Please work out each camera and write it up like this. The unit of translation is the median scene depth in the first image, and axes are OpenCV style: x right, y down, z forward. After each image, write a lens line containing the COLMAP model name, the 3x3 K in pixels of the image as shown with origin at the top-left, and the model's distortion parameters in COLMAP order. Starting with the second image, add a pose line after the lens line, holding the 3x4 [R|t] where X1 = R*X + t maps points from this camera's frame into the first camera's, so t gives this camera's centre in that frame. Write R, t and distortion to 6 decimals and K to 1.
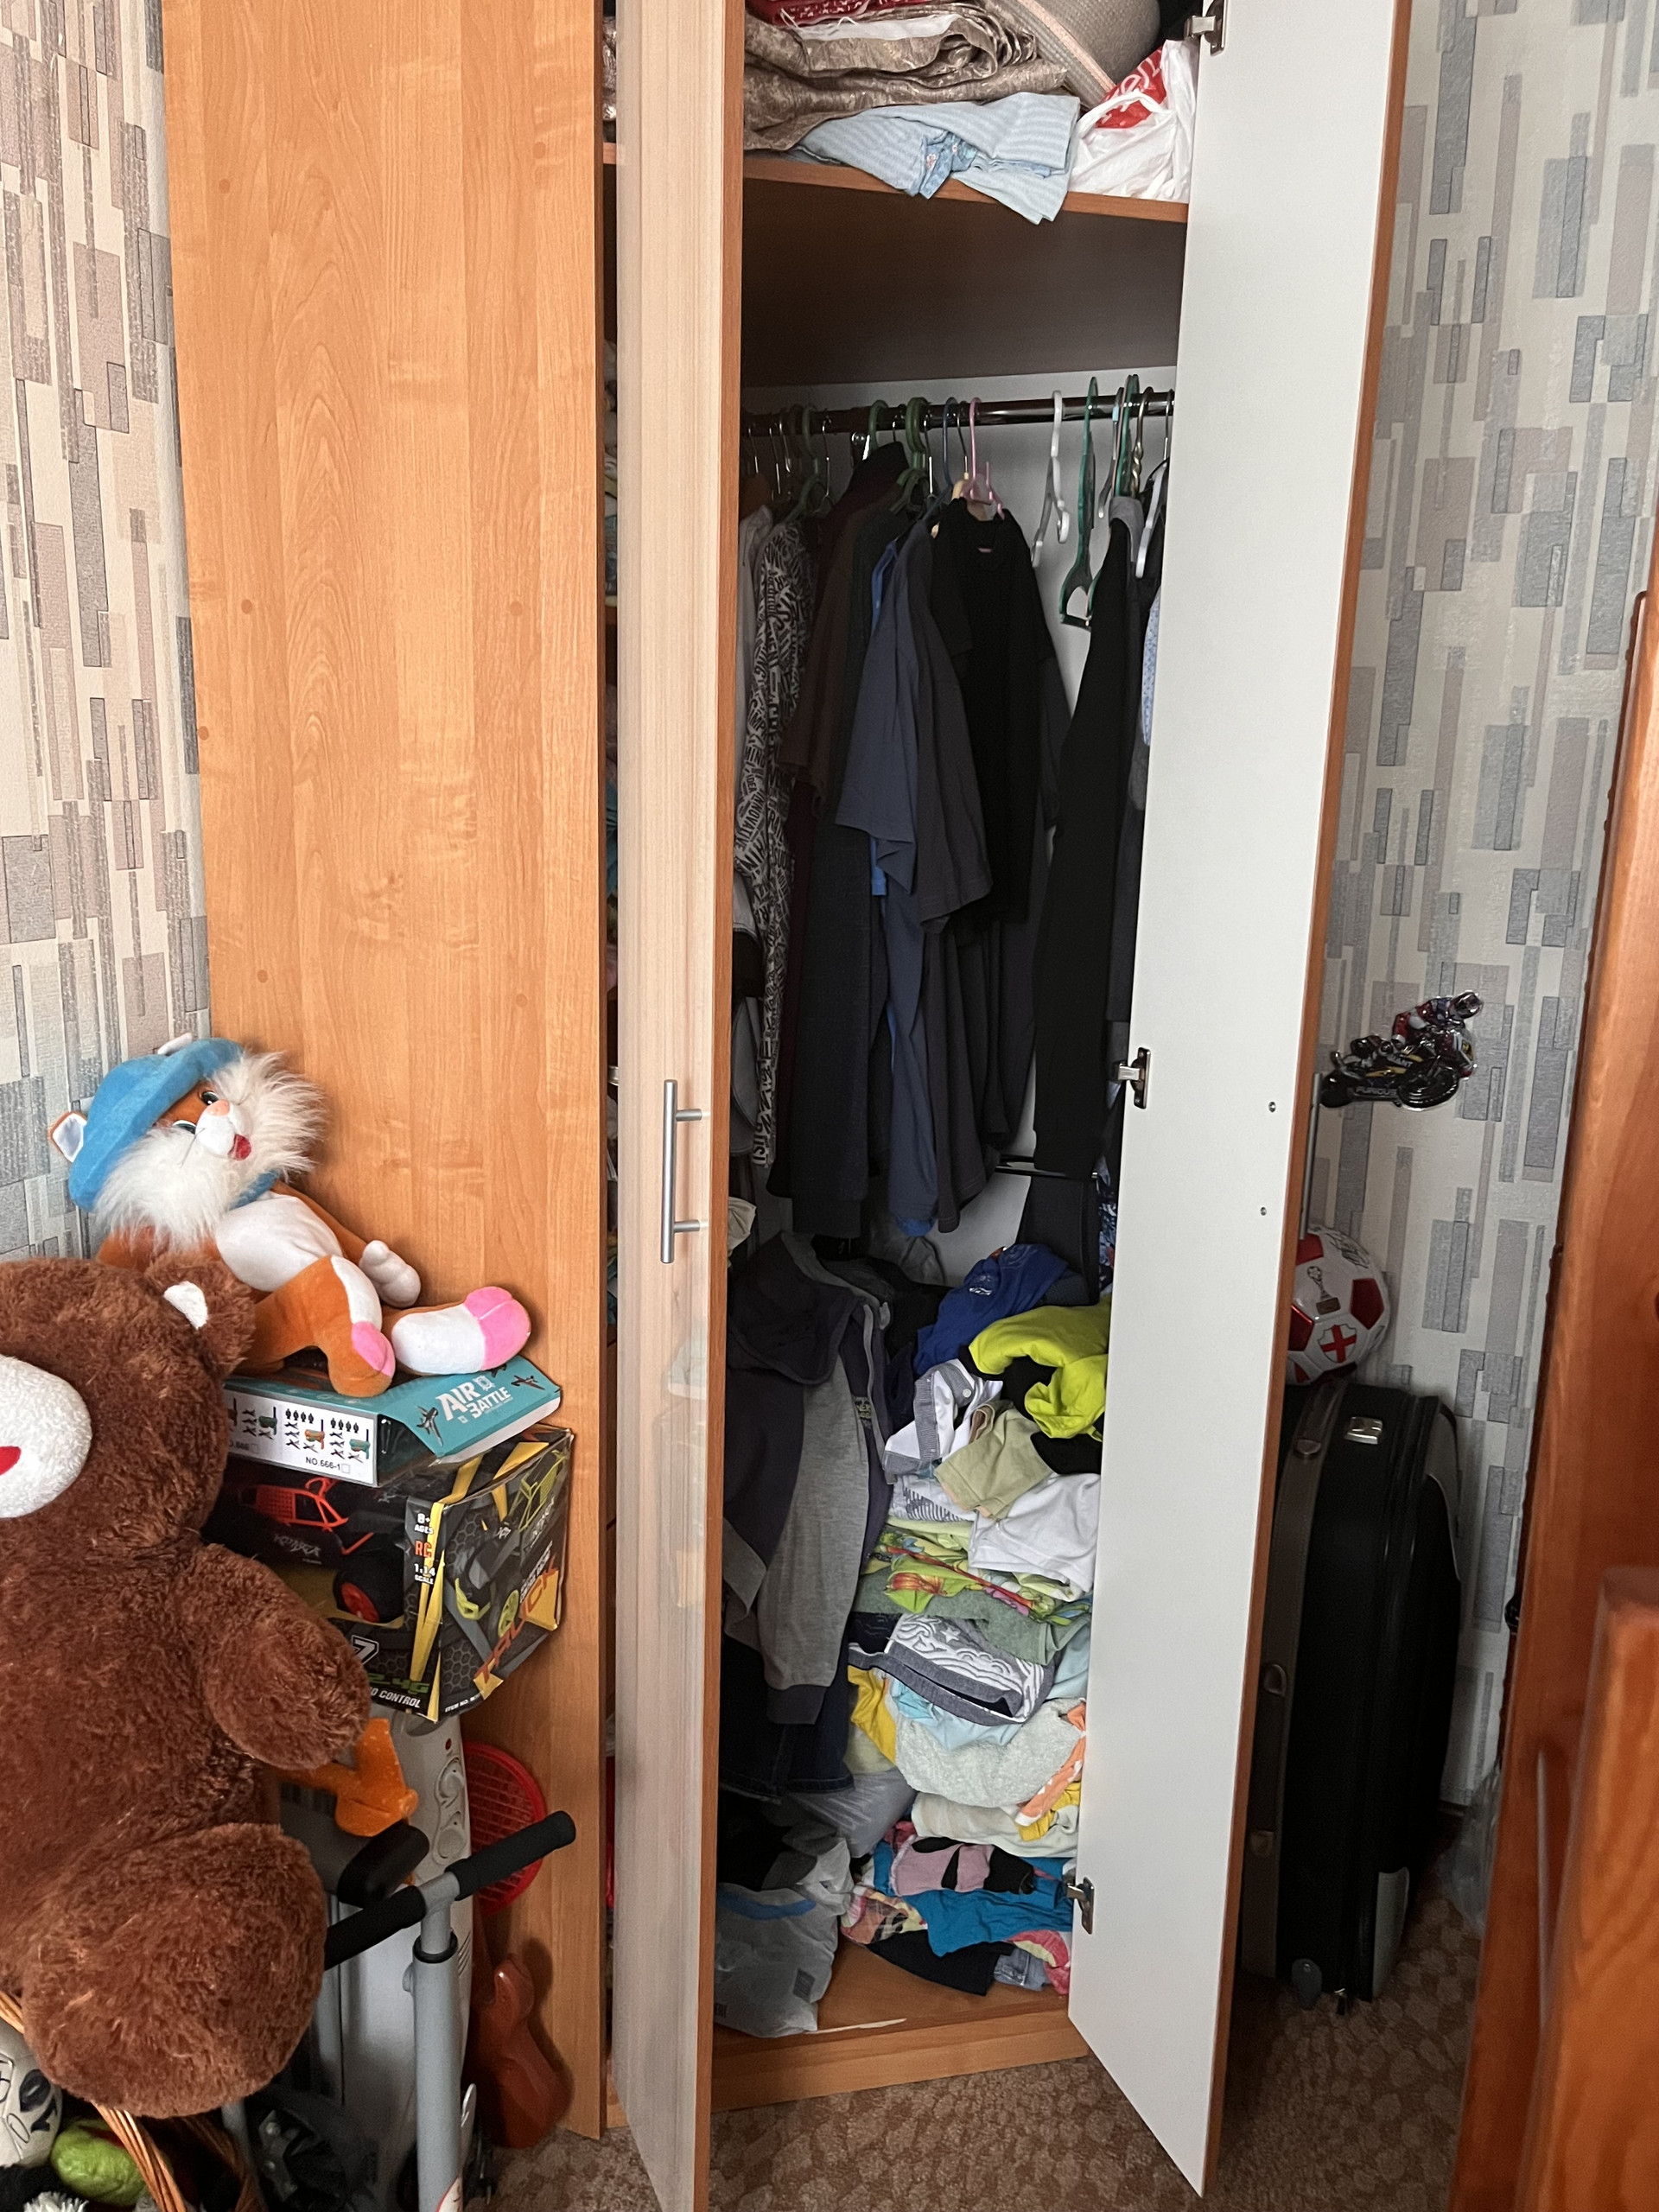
lens RADIAL K [[1765.8, 0, 808.9], [0, 1765.8, 1119.2], [0, 0, 1]] dist [0.035987, -0.045626]
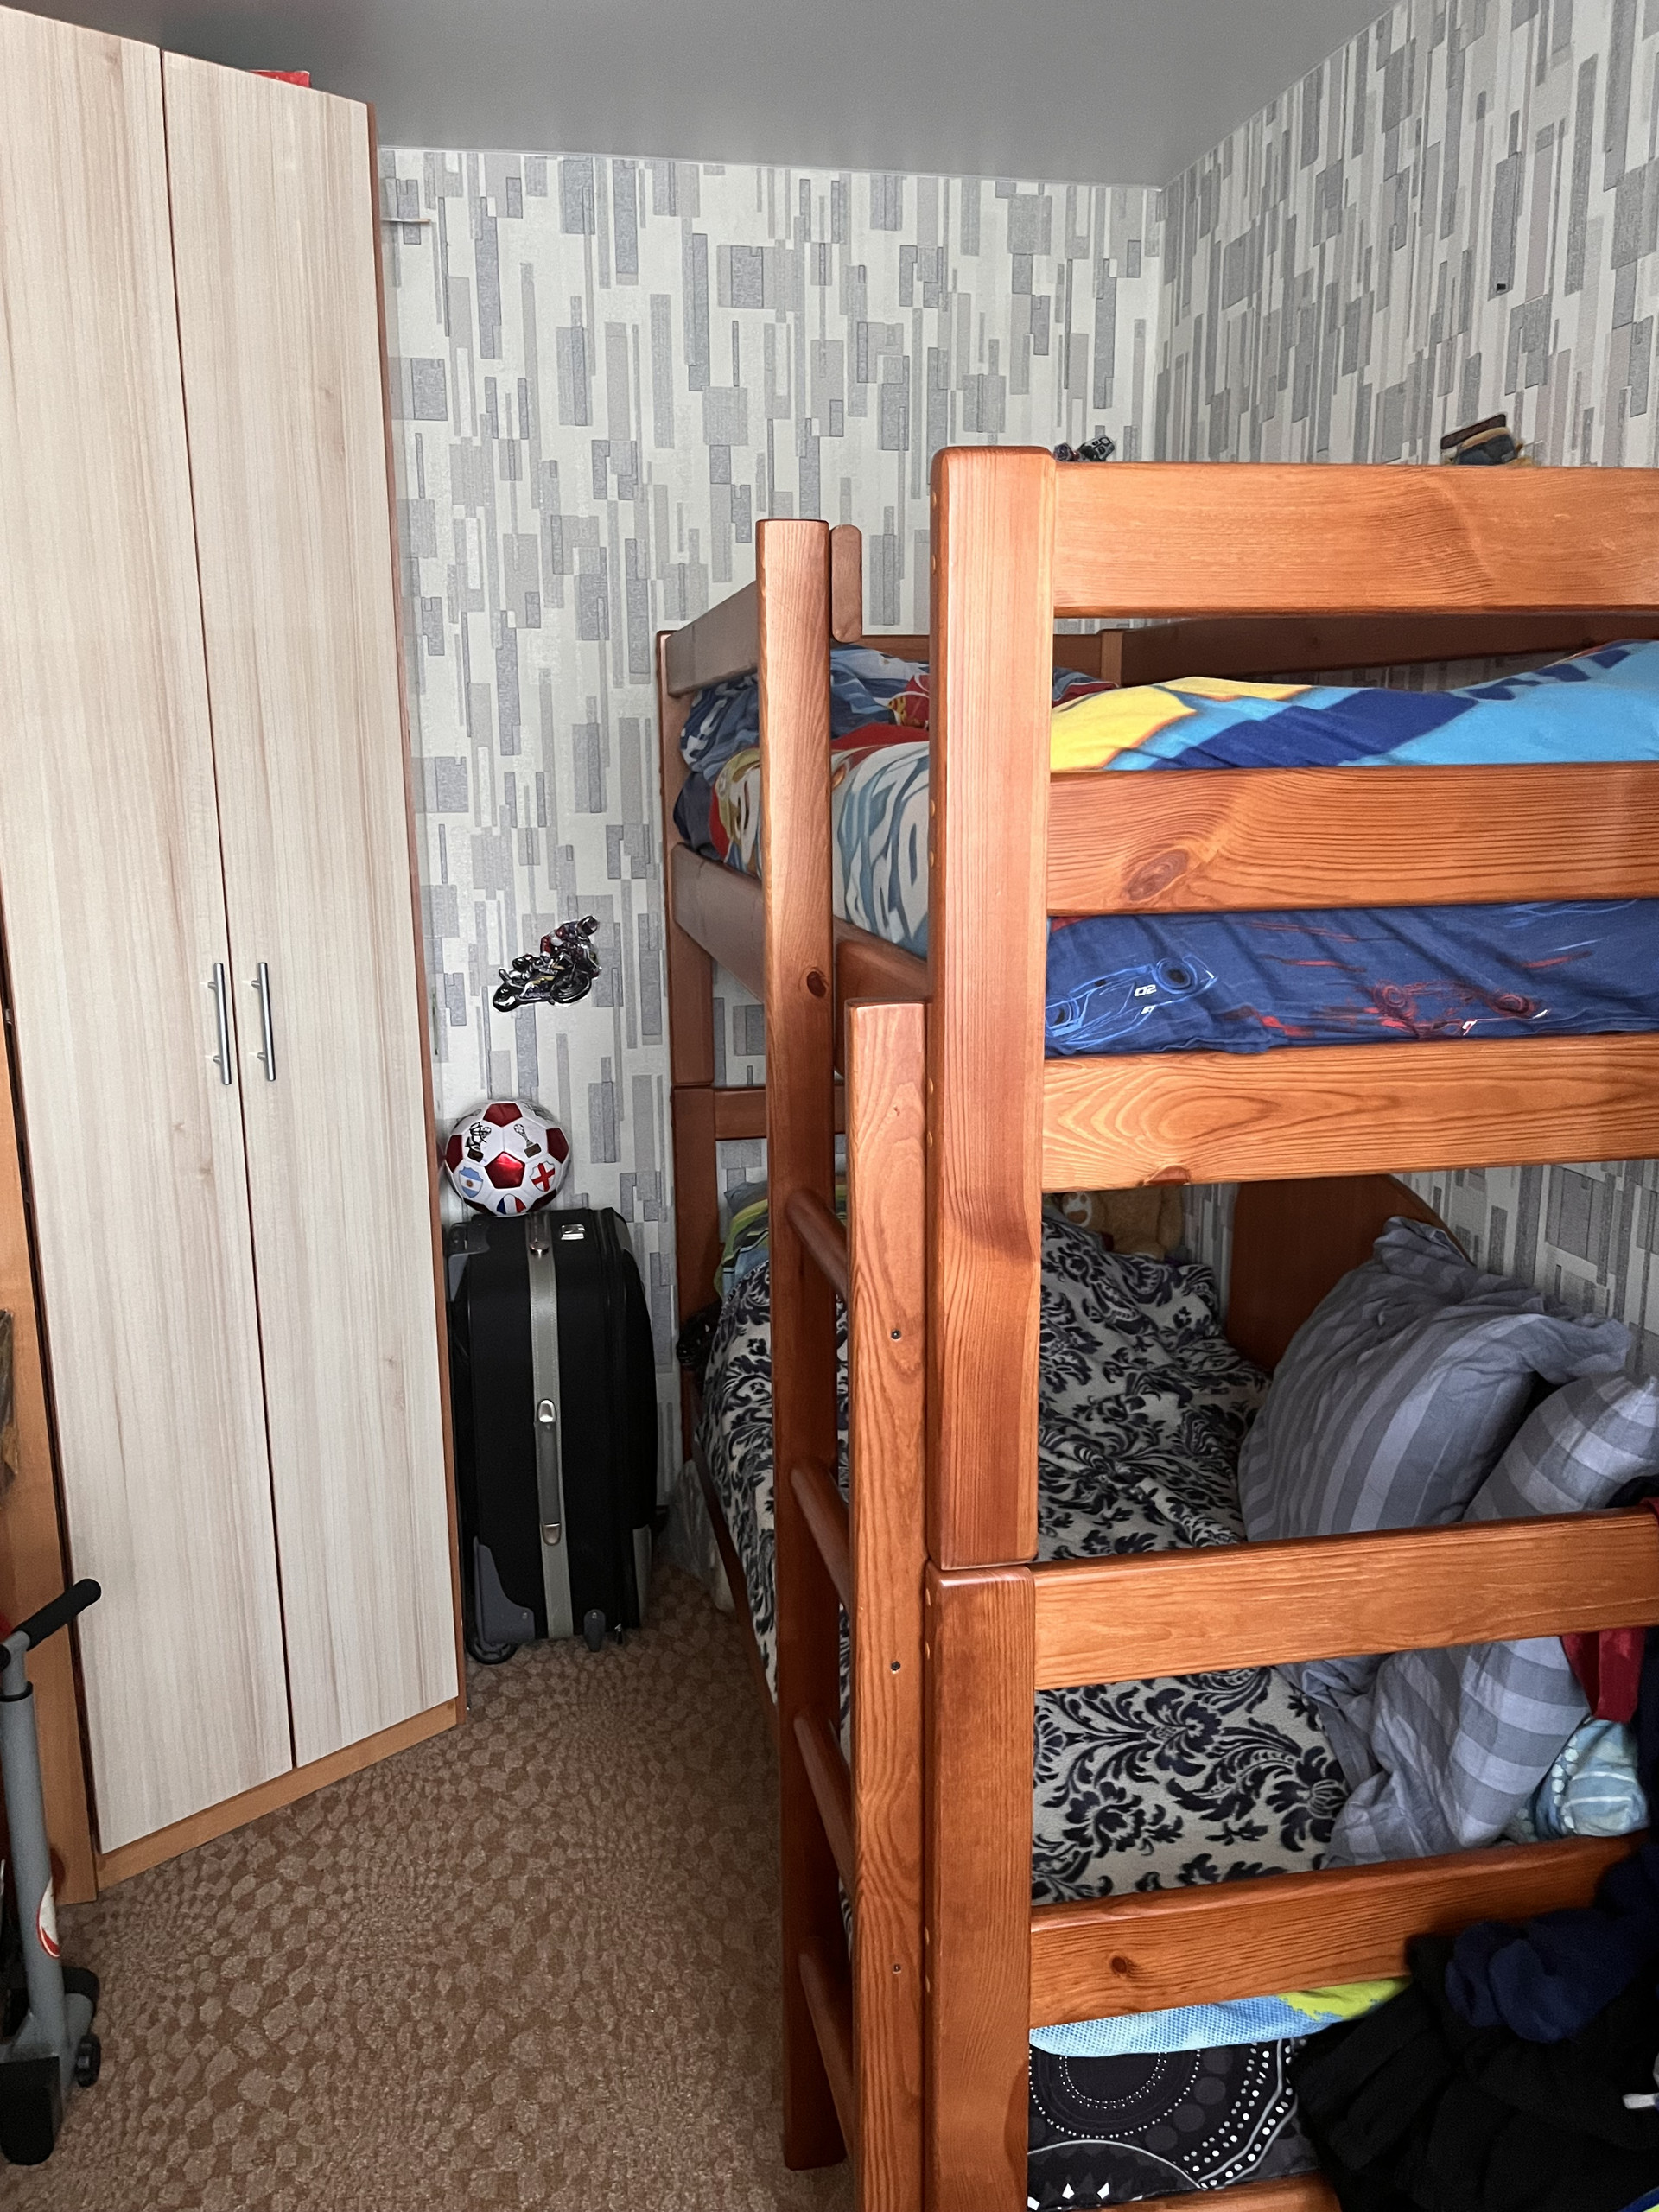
lens RADIAL K [[1765.8, 0, 843.5], [0, 1765.8, 1109.6], [0, 0, 1]] dist [0.035987, -0.045626]
pose [[0.838726, -0.142639, 0.525541, -0.216968], [0.148142, 0.988453, 0.031856, 0.065904], [-0.524016, 0.051136, 0.850172, -0.285628]]
